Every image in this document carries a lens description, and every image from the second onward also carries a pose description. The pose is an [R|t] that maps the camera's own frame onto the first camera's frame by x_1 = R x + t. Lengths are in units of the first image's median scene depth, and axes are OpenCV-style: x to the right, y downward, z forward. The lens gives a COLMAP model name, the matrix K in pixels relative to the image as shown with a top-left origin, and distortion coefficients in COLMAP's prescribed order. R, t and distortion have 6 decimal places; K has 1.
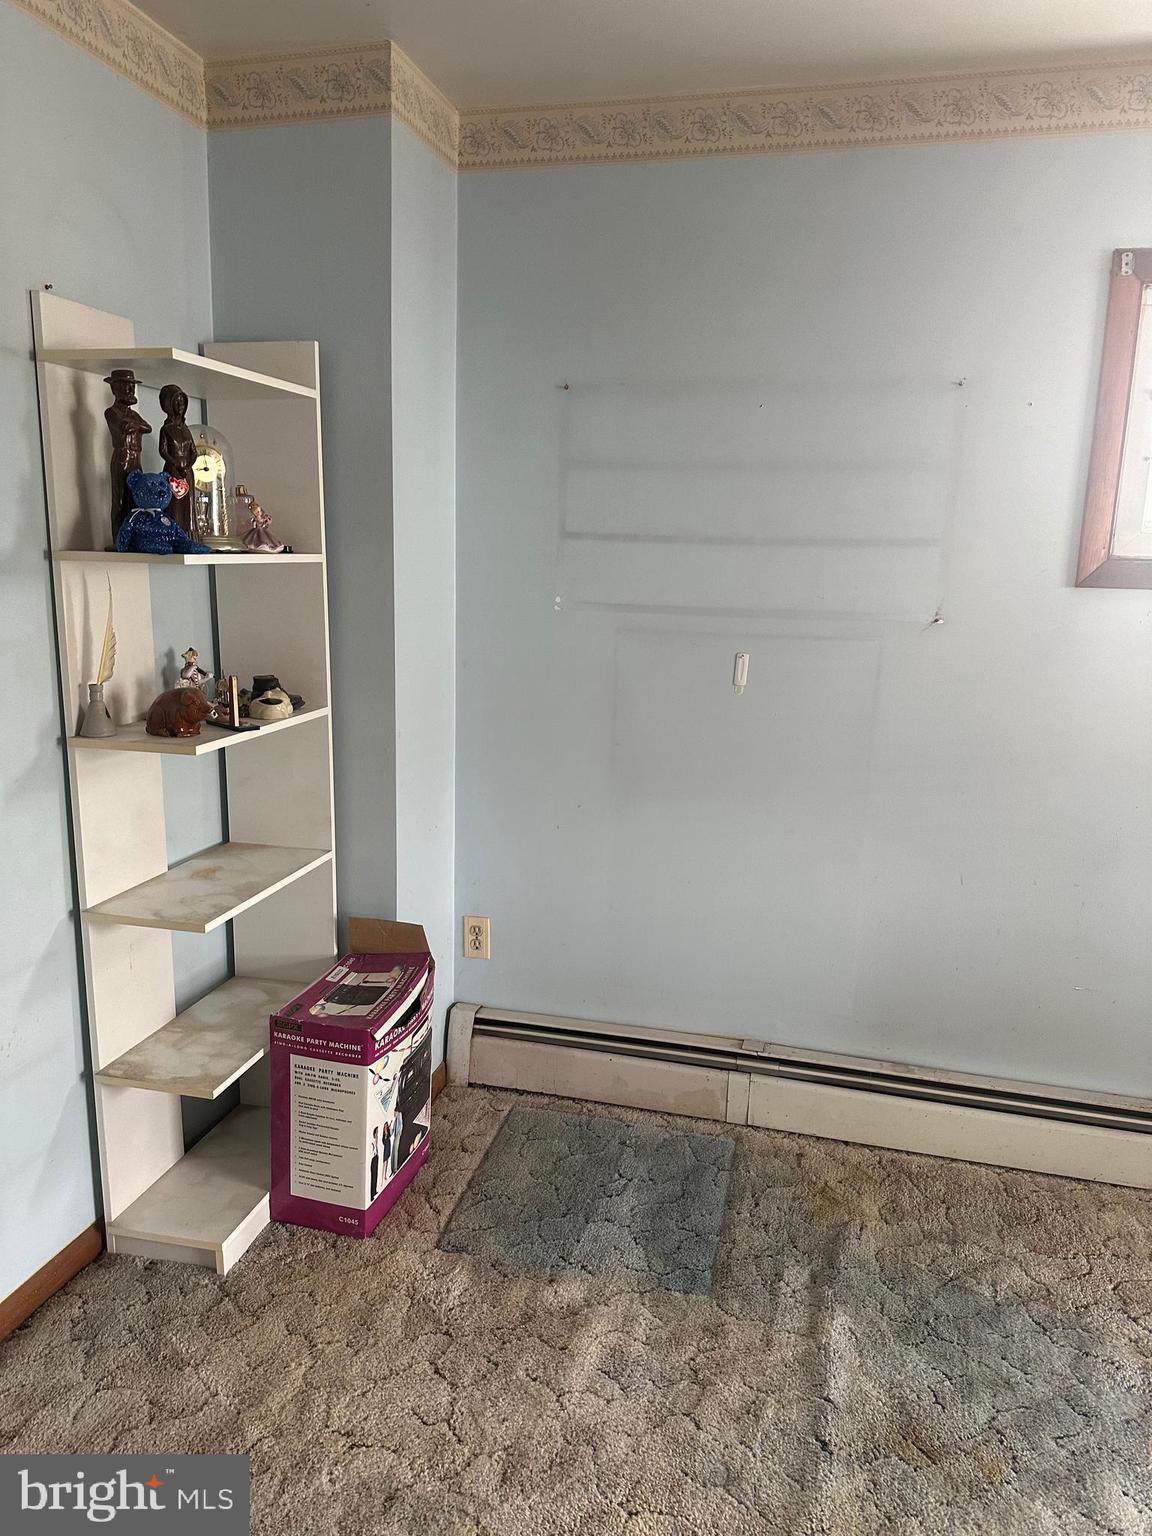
lens RADIAL K [[1101.0, 0, 576.0], [0, 1101.0, 768.0], [0, 0, 1]] dist [0.003331, -0.004589]
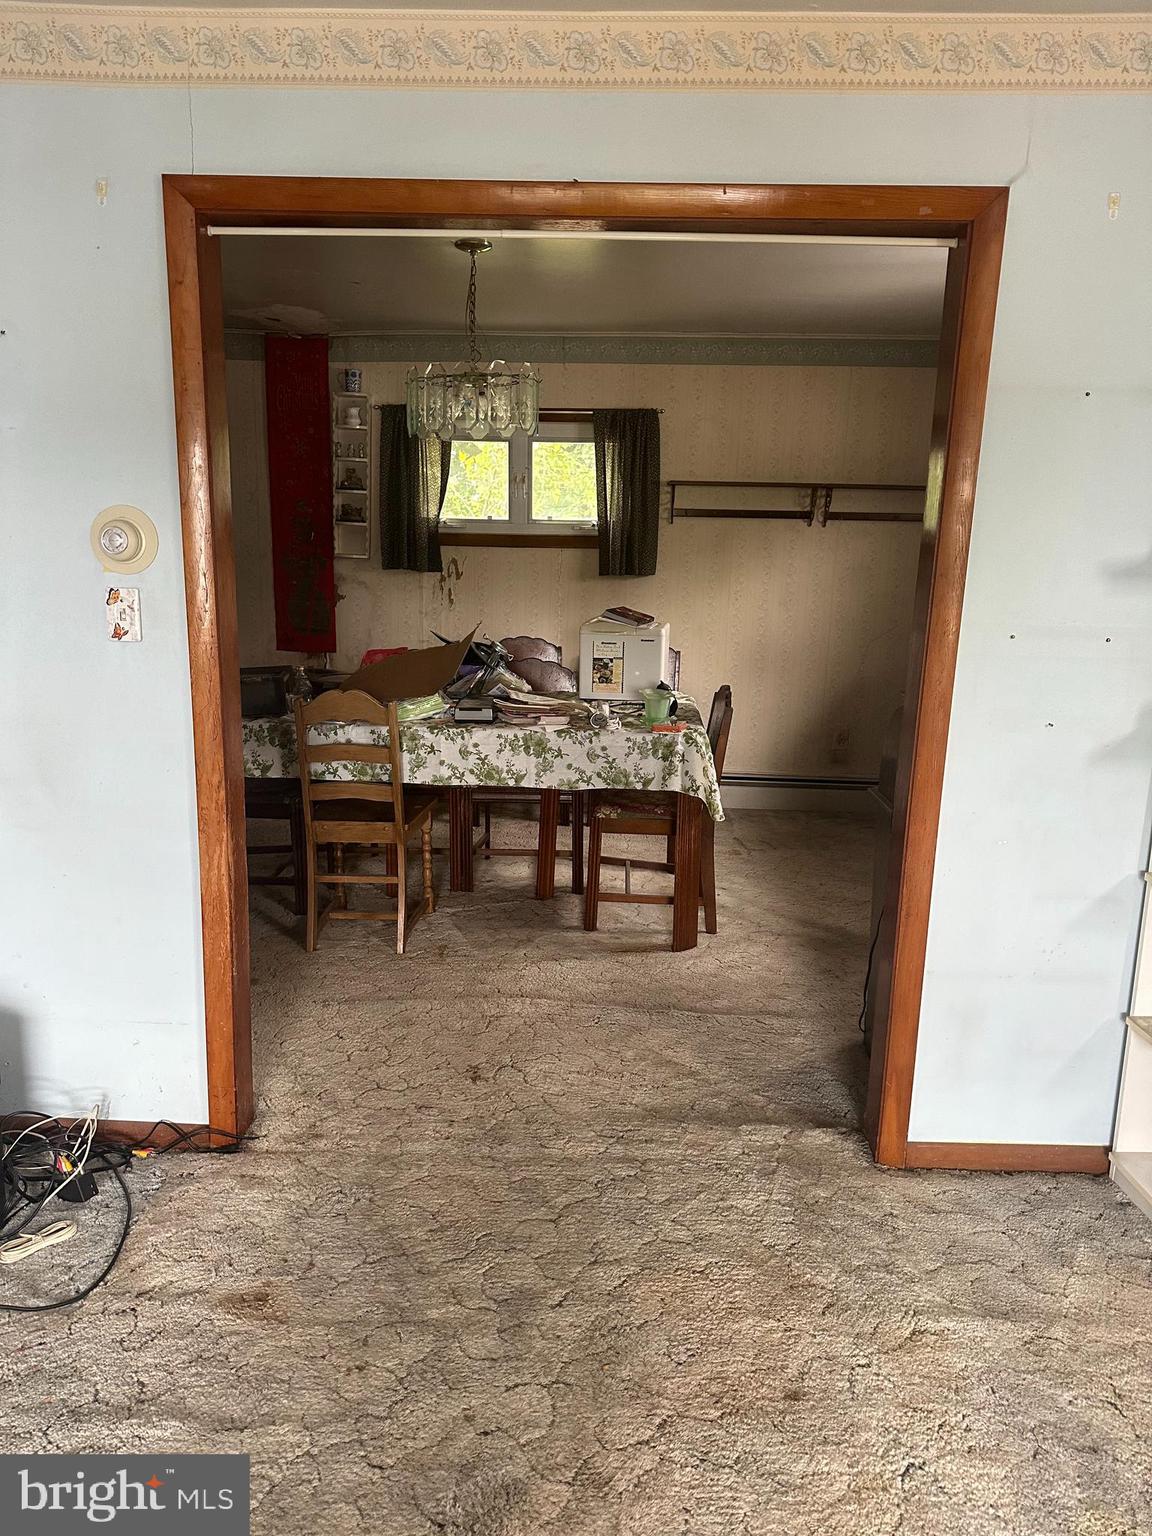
lens RADIAL K [[1080.1, 0, 584.6], [0, 1080.1, 766.3], [0, 0, 1]] dist [0.033382, -0.054907]
pose [[0.228669, 0.165228, -0.959380, 0.511313], [-0.212354, 0.970226, 0.116481, 0.013940], [0.950061, 0.177093, 0.256948, 0.138479]]
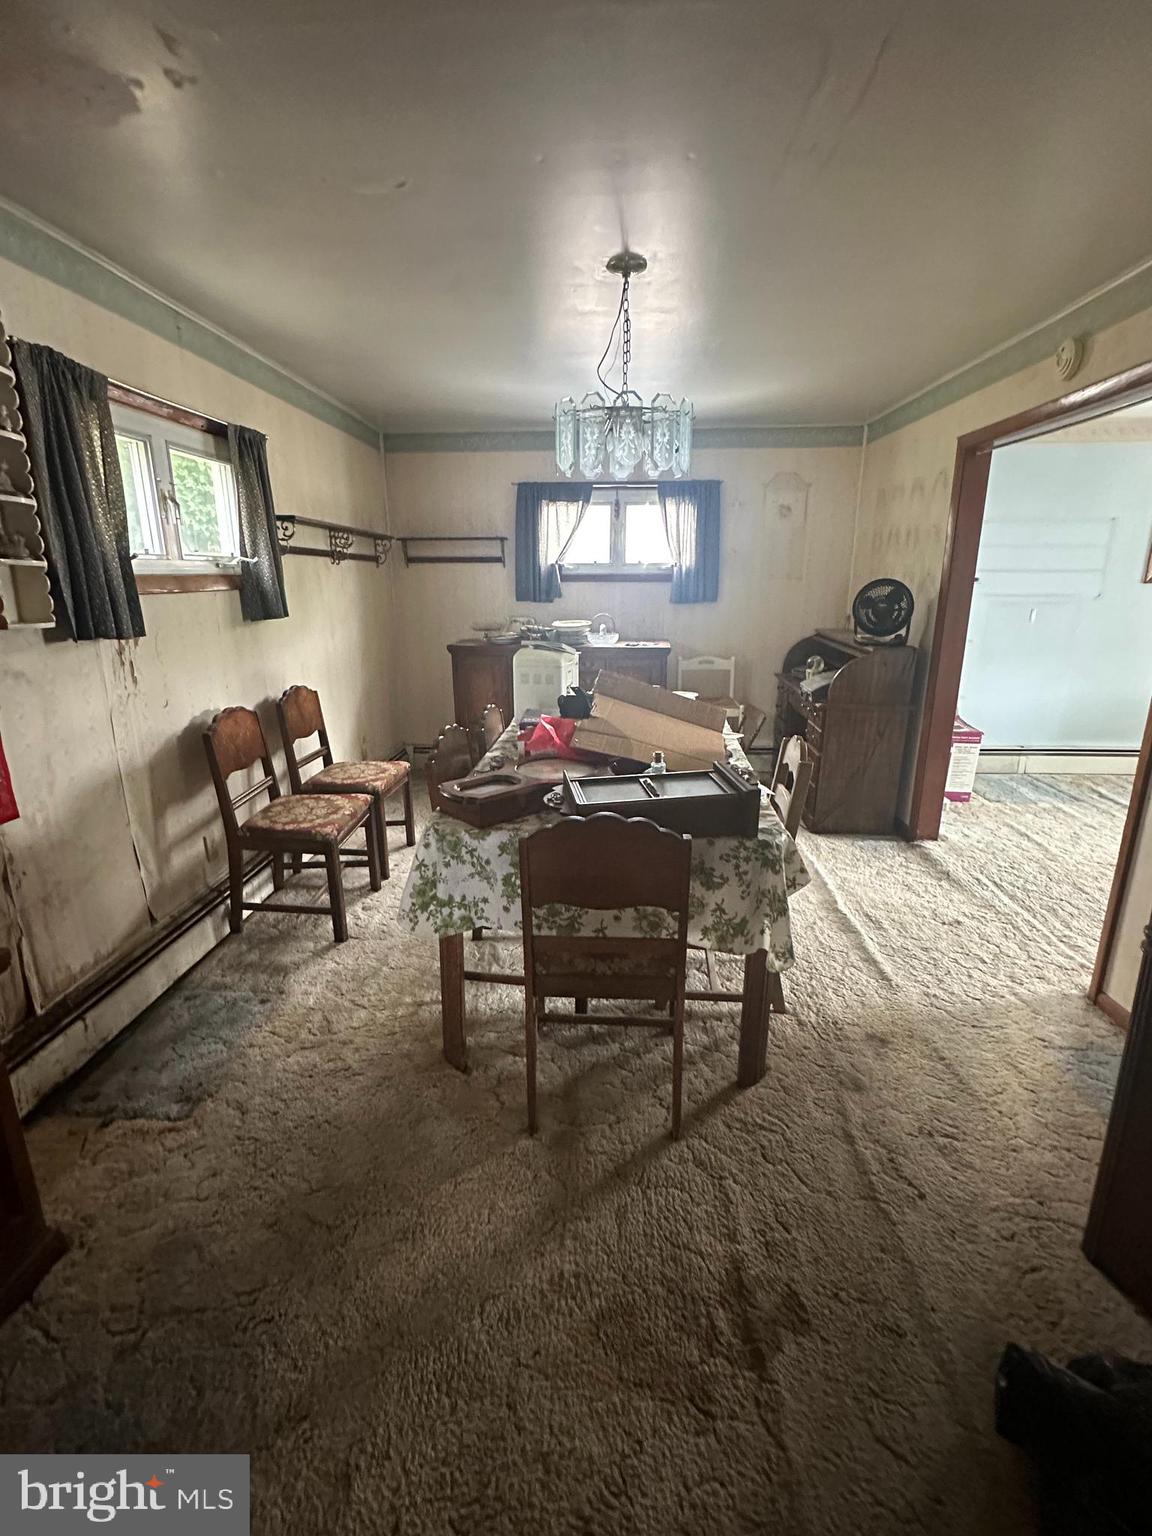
lens RADIAL K [[685.9, 0, 573.5], [0, 685.9, 756.7], [0, 0, 1]] dist [-0.000683, -0.000077]
pose [[0.982914, -0.080565, 0.165500, -1.924596], [0.071489, 0.995630, 0.060093, 0.116143], [-0.169618, -0.047235, 0.984377, -0.878073]]
